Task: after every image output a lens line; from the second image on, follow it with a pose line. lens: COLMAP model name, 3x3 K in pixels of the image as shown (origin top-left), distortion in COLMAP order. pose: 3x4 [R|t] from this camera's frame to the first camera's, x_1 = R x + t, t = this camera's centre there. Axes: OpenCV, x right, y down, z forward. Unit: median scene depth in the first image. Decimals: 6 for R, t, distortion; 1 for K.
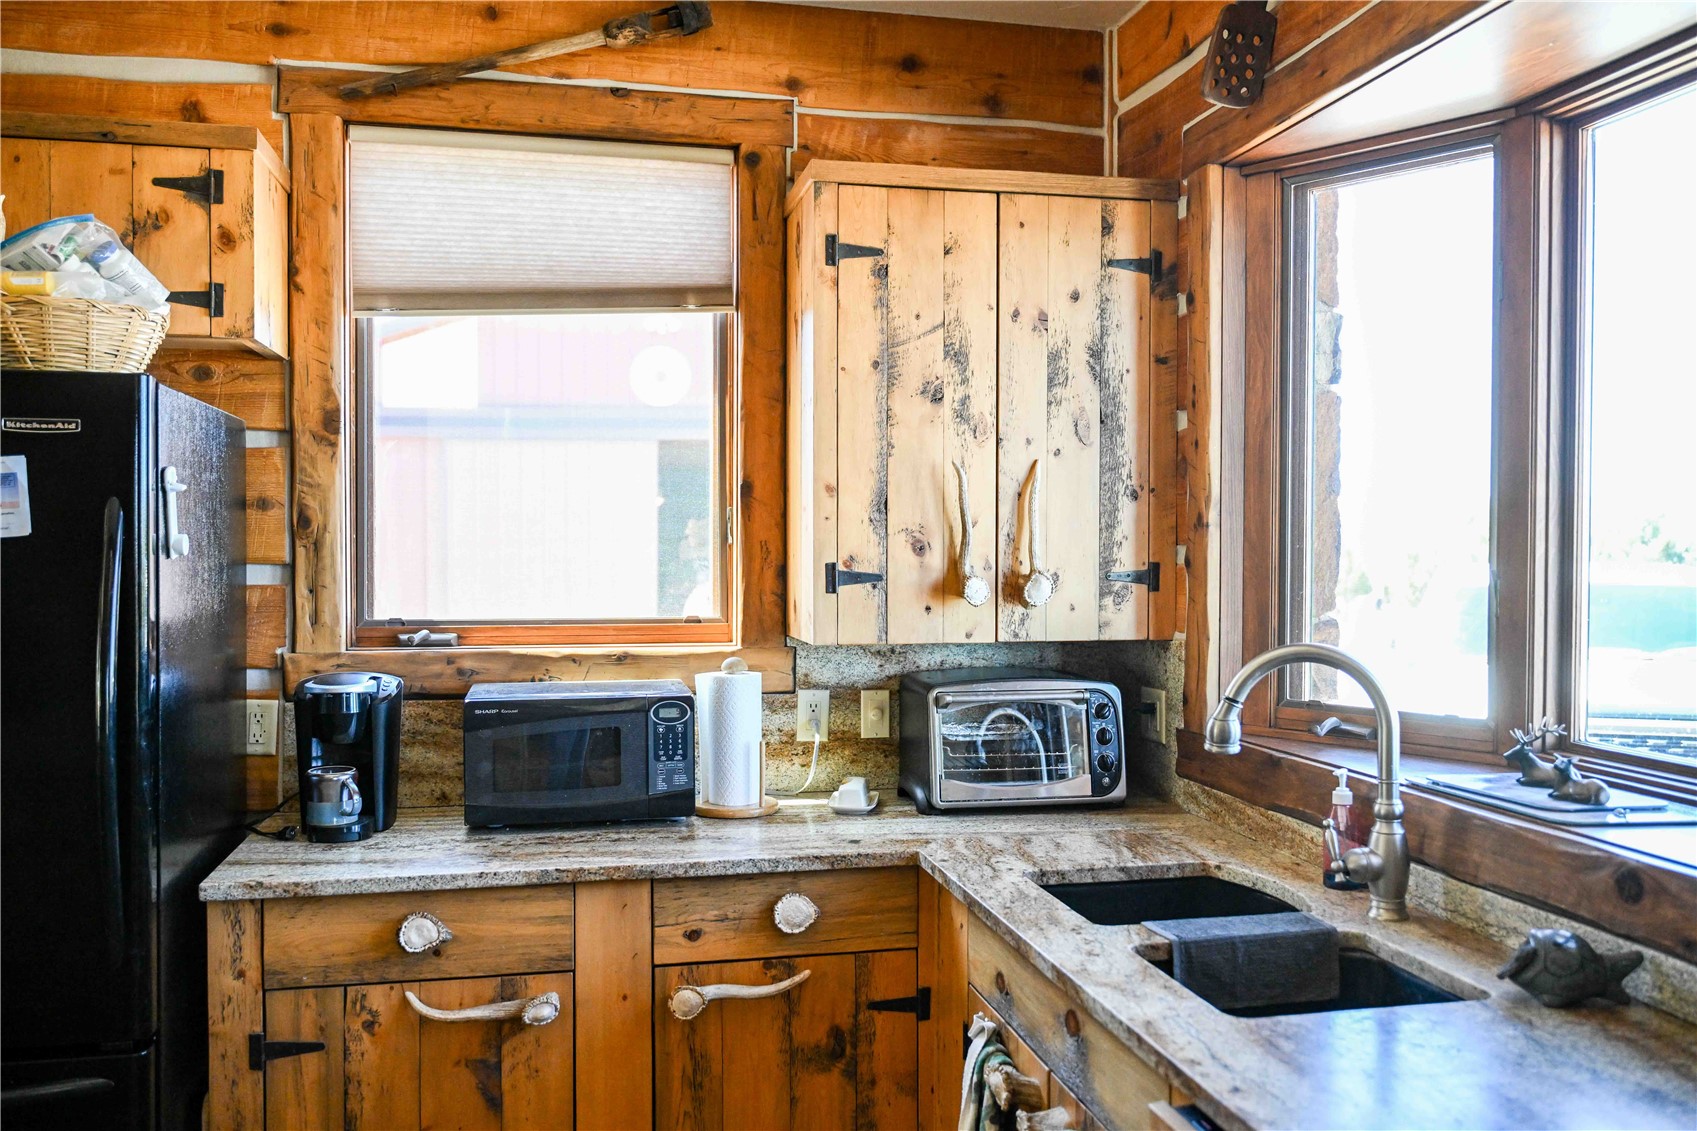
lens RADIAL K [[1406.9, 0, 857.4], [0, 1406.9, 565.8], [0, 0, 1]] dist [0.006250, -0.009294]
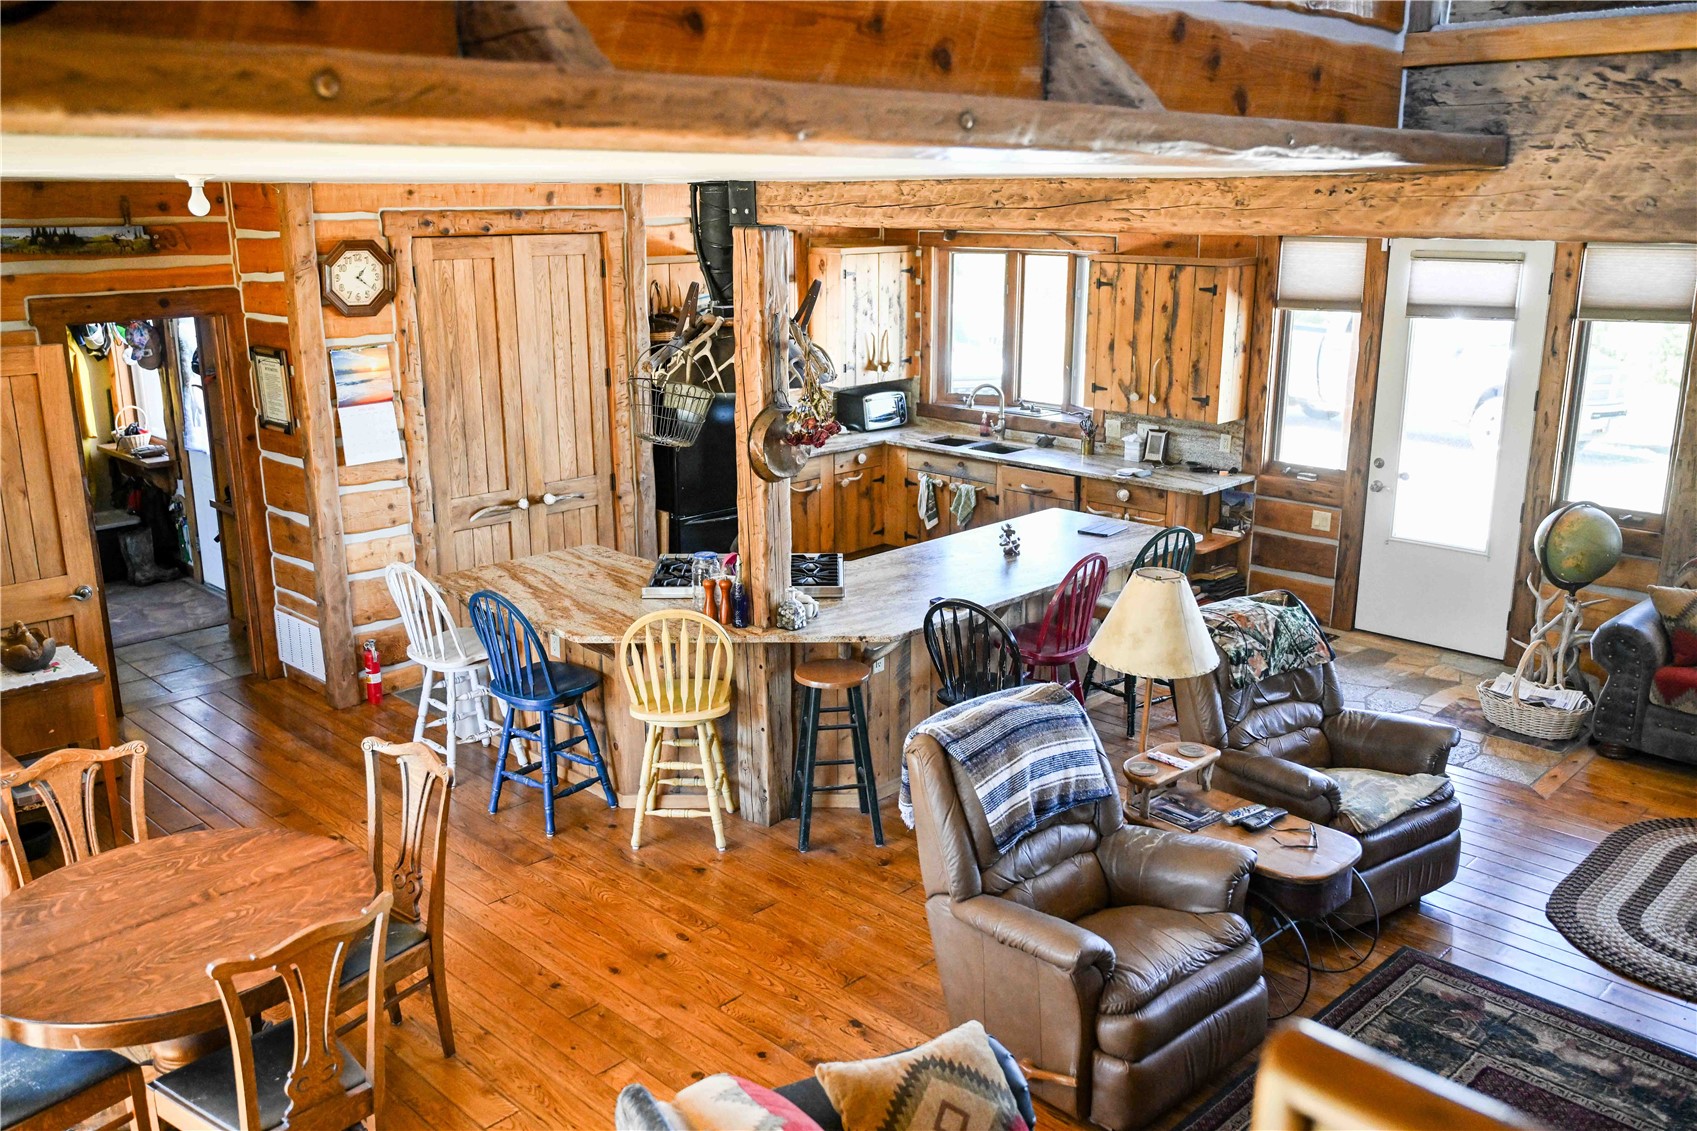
lens RADIAL K [[1406.9, 0, 856.7], [0, 1406.9, 567.9], [0, 0, 1]] dist [0.006250, -0.009294]
pose [[0.831711, -0.144685, 0.536025, -1.877909], [0.009253, 0.968926, 0.247178, -0.363213], [-0.555131, -0.200621, 0.807205, -1.888466]]
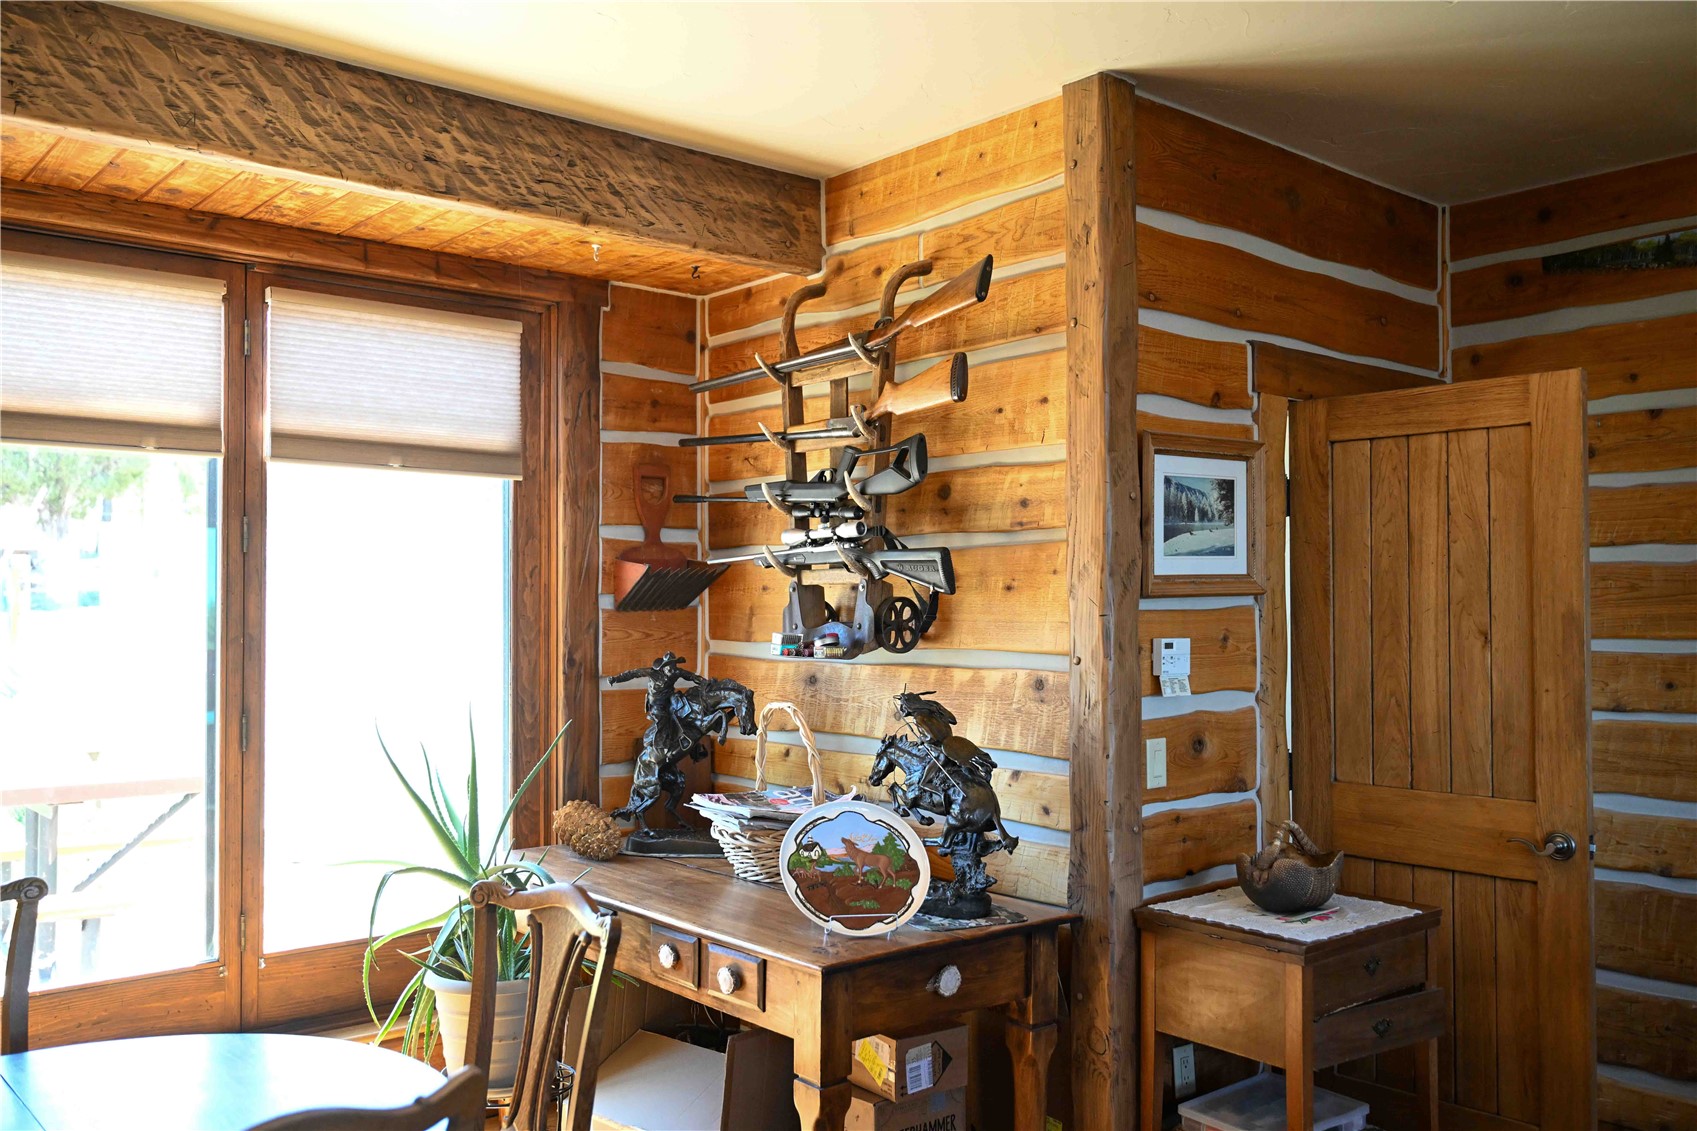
lens RADIAL K [[1406.9, 0, 844.3], [0, 1406.9, 567.9], [0, 0, 1]] dist [0.006250, -0.009294]
pose [[0.468334, -0.028606, -0.883088, -1.023562], [-0.006200, 0.999345, -0.035660, 0.005454], [0.883530, 0.022176, 0.467850, -0.574204]]
